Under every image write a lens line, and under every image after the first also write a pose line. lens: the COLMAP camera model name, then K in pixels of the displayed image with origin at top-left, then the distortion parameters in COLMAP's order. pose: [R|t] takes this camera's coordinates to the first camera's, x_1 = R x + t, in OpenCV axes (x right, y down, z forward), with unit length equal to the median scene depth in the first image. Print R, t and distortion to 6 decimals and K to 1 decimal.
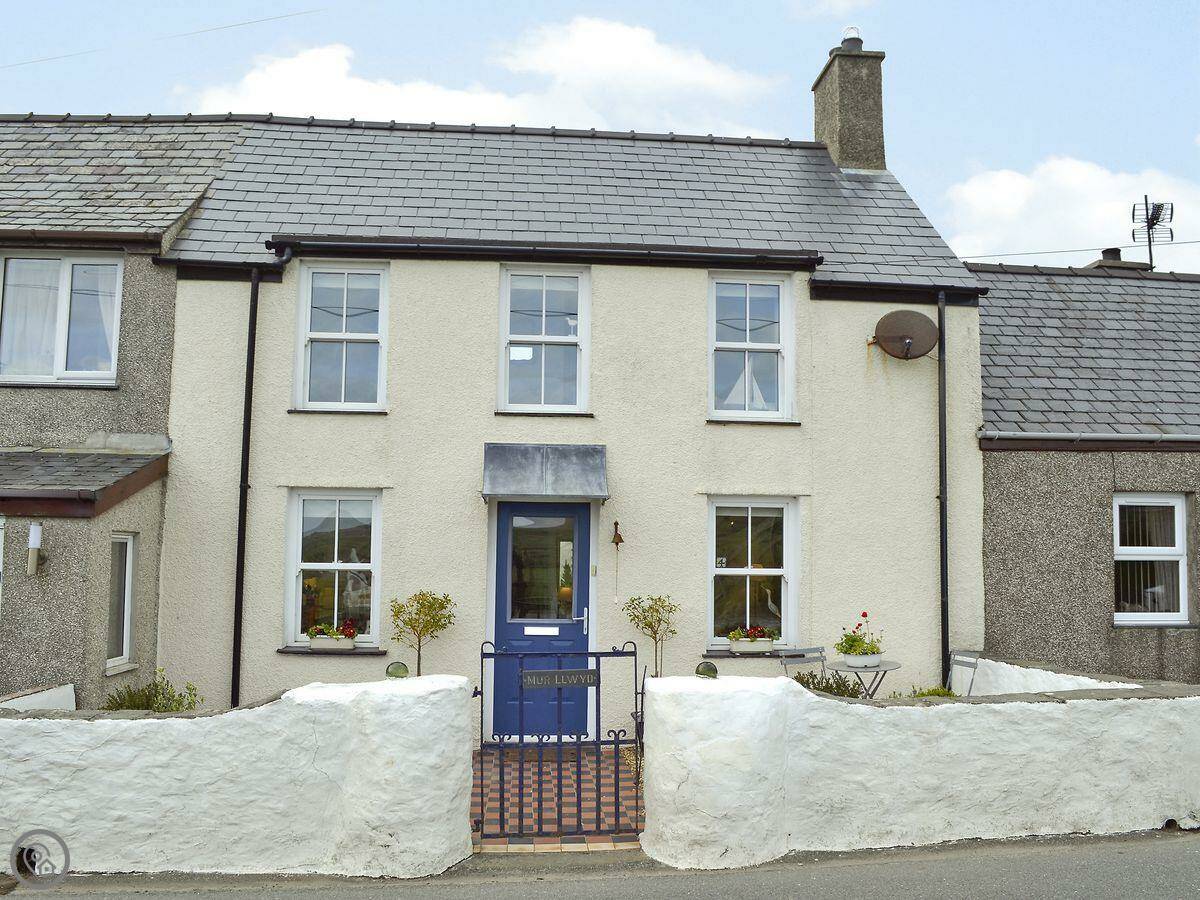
lens RADIAL K [[1072.1, 0, 637.2], [0, 1072.1, 452.1], [0, 0, 1]] dist [-0.094506, -0.005448]
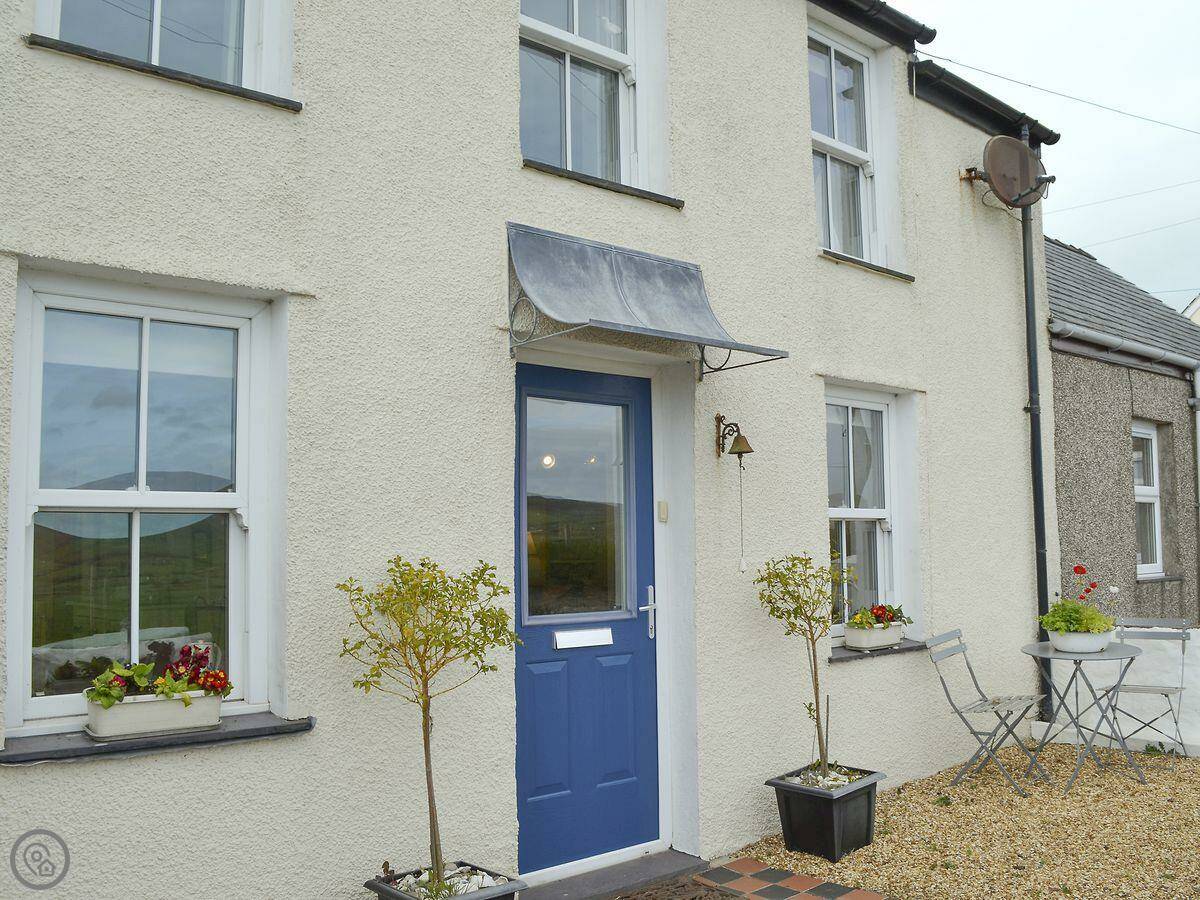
lens RADIAL K [[1072.1, 0, 637.2], [0, 1072.1, 452.1], [0, 0, 1]] dist [-0.094506, -0.005448]
pose [[0.798613, 0.030403, 0.601077, -0.357195], [-0.029463, 0.999501, -0.011411, 0.089126], [-0.601124, -0.008597, 0.799110, 0.604804]]
